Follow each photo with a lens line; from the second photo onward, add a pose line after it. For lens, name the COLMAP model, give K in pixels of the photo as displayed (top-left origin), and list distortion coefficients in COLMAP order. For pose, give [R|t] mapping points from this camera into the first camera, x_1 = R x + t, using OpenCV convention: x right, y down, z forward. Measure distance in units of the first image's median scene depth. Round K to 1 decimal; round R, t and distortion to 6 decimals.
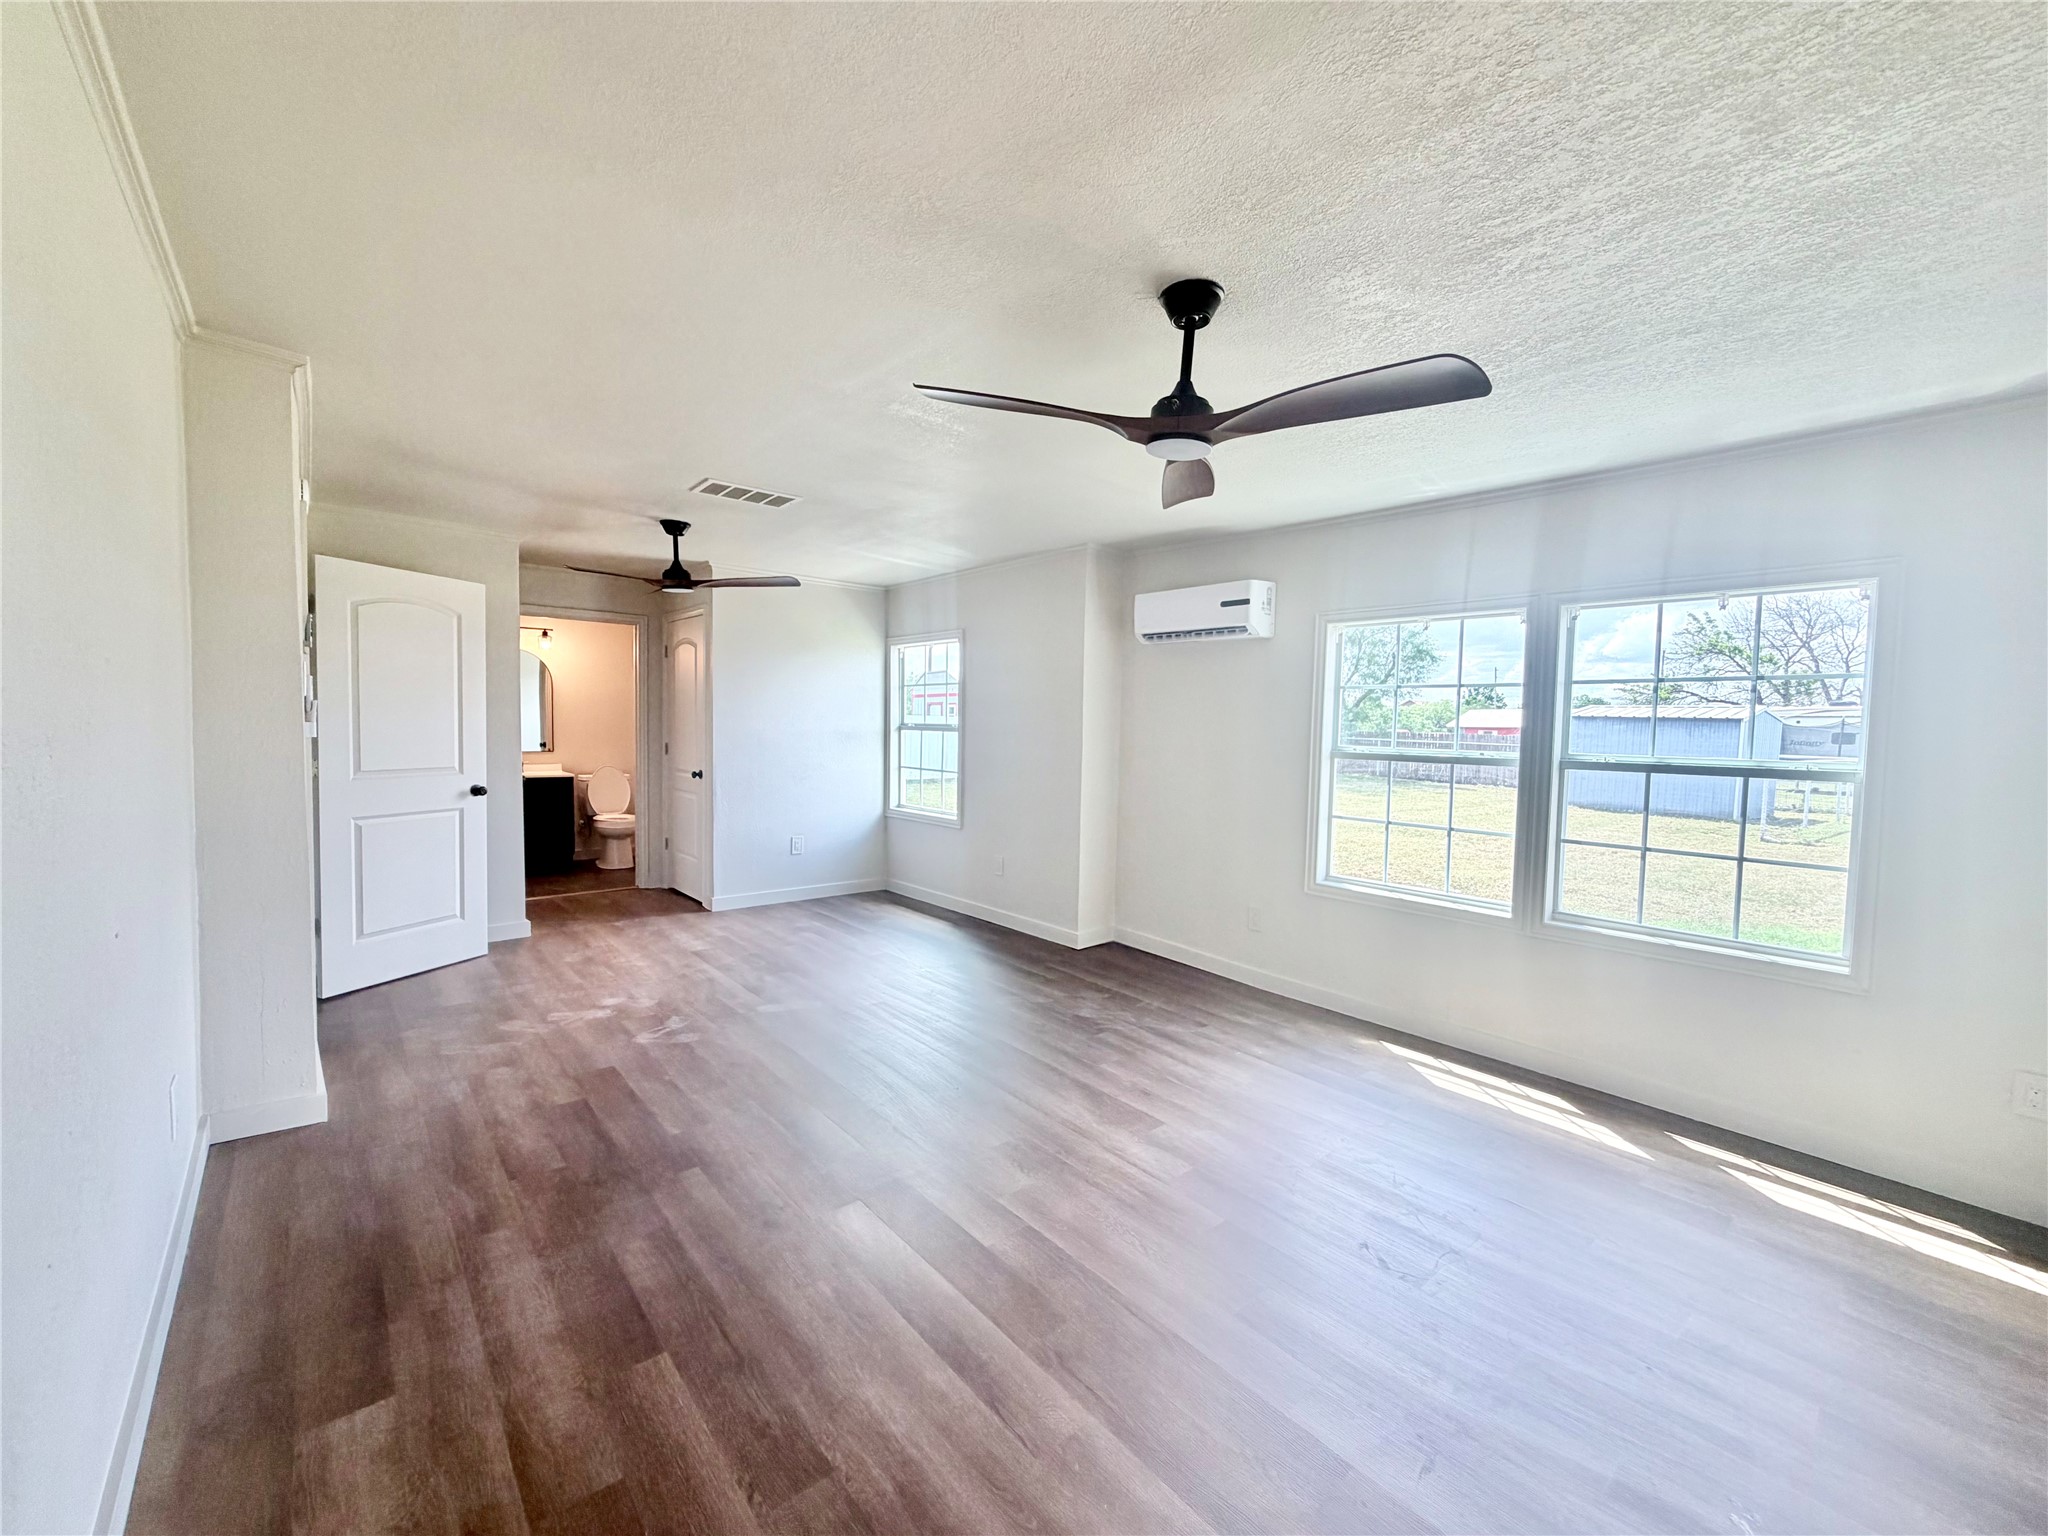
lens RADIAL K [[820.8, 0, 1015.2], [0, 820.8, 767.5], [0, 0, 1]] dist [0.001479, 0.000182]
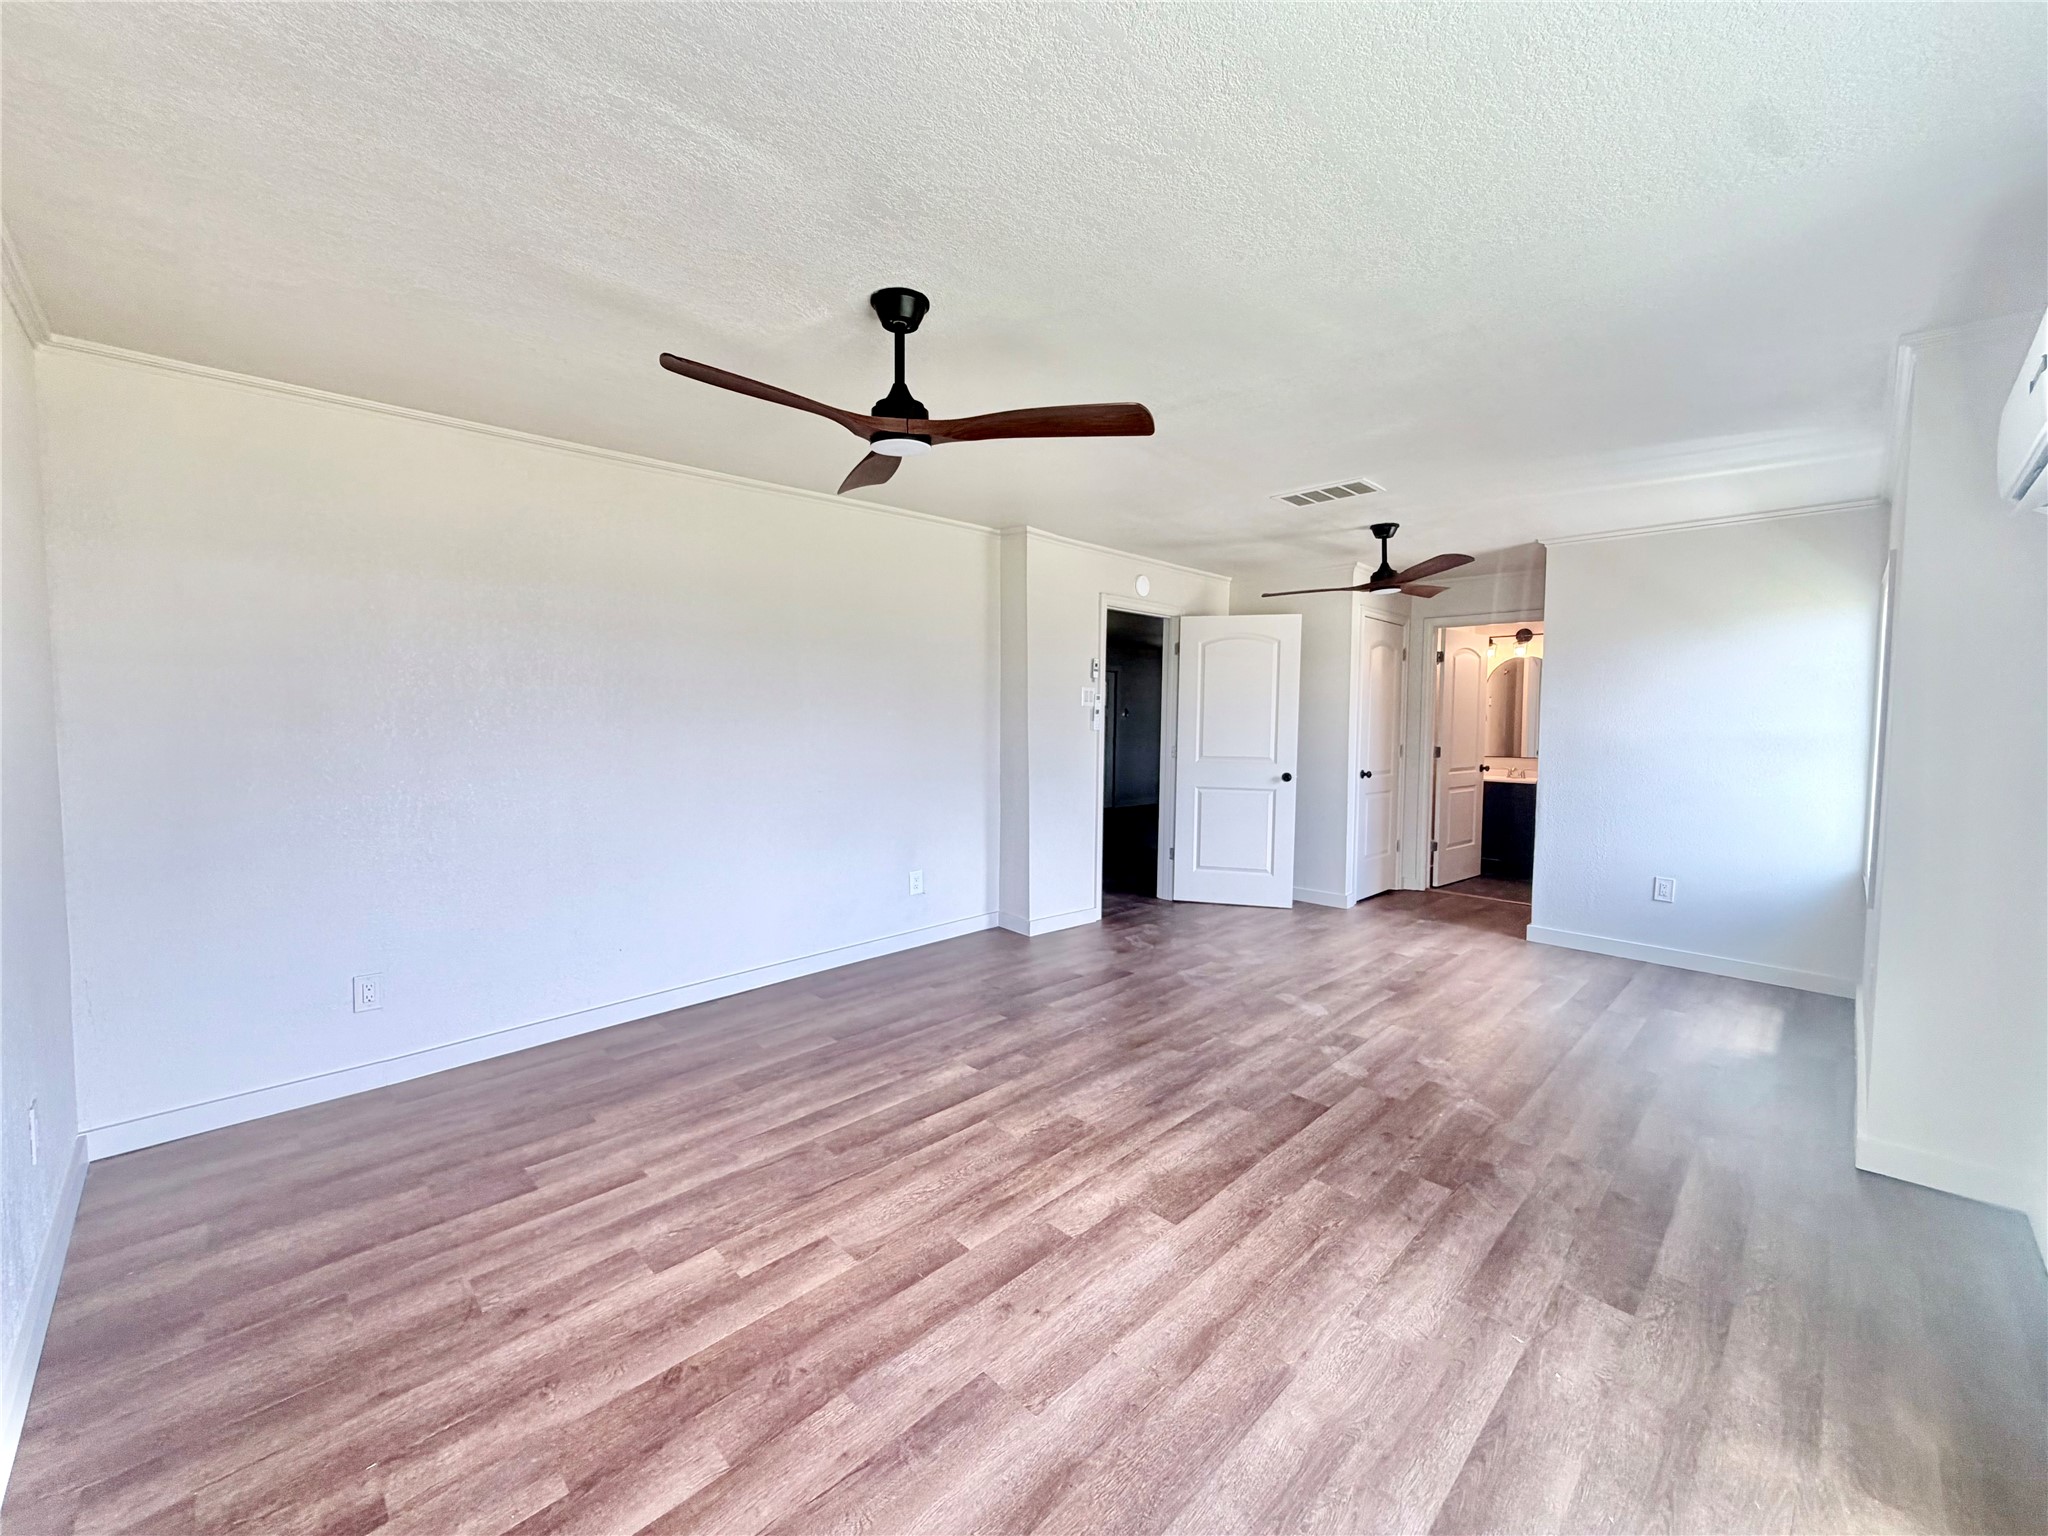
lens RADIAL K [[820.8, 0, 1015.2], [0, 820.8, 767.5], [0, 0, 1]] dist [0.001479, 0.000182]
pose [[0.071381, 0.041227, -0.996597, 0.708050], [-0.064008, 0.997275, 0.036670, -0.007843], [0.995393, 0.061173, 0.073825, 0.592157]]
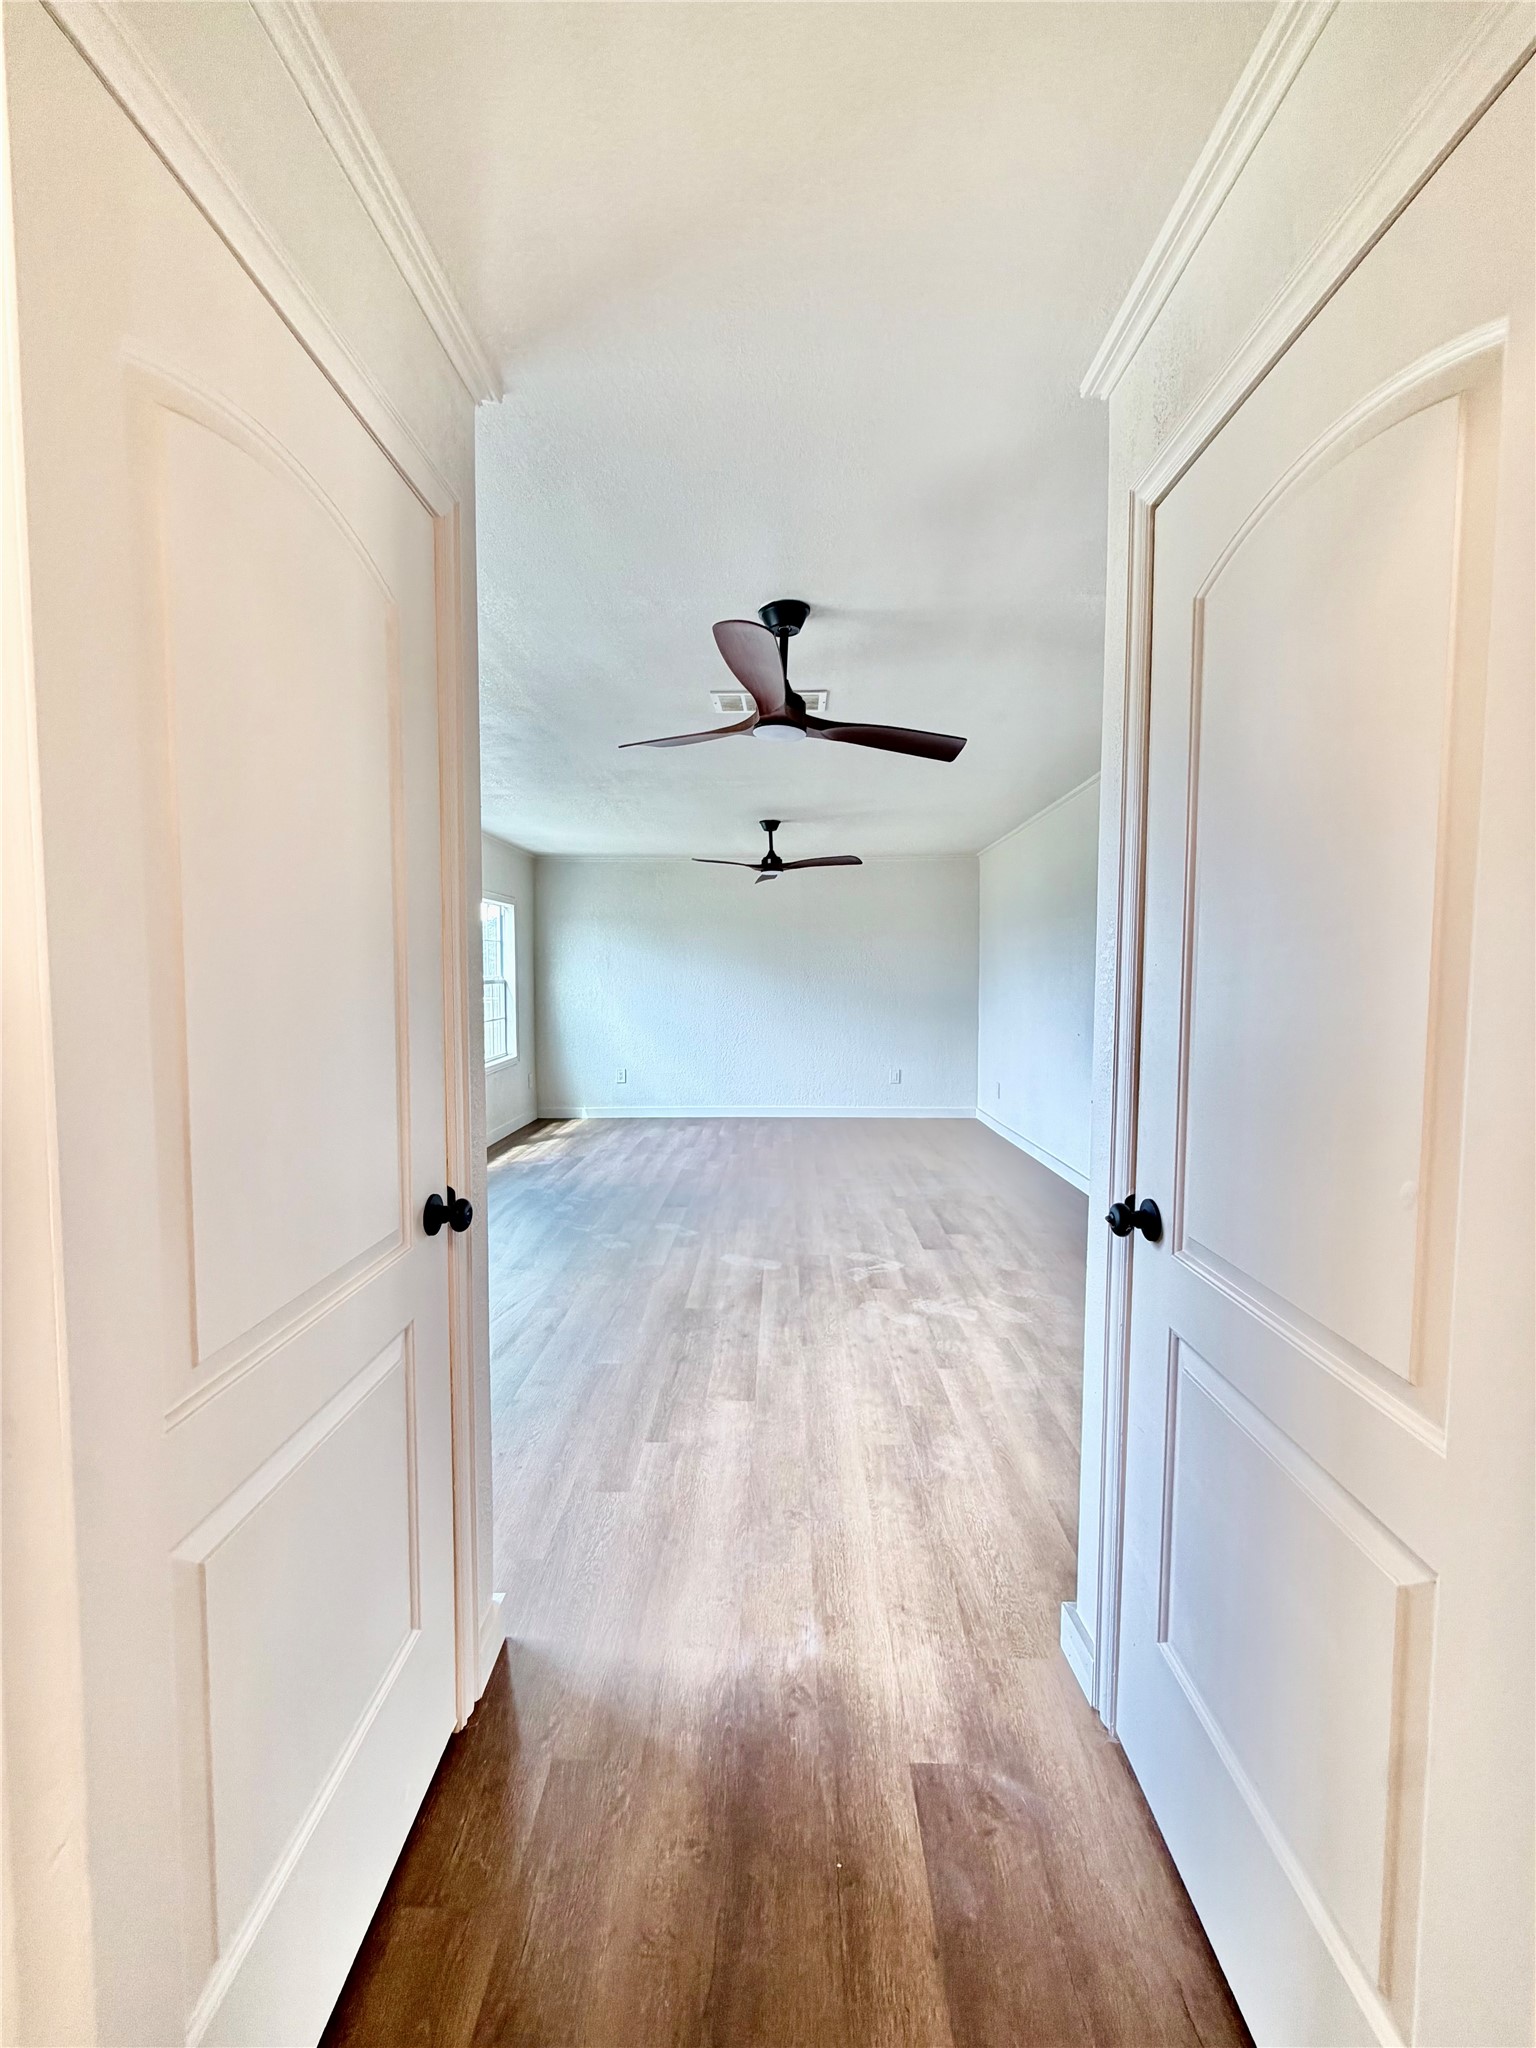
lens RADIAL K [[820.8, 0, 768.0], [0, 820.8, 1024.0], [0, 0, 1]] dist [0.001479, 0.000182]
pose [[-0.749074, -0.065633, 0.659228, -0.953601], [0.022124, 0.992047, 0.123908, -0.112599], [-0.662117, 0.107401, -0.741664, 1.755314]]
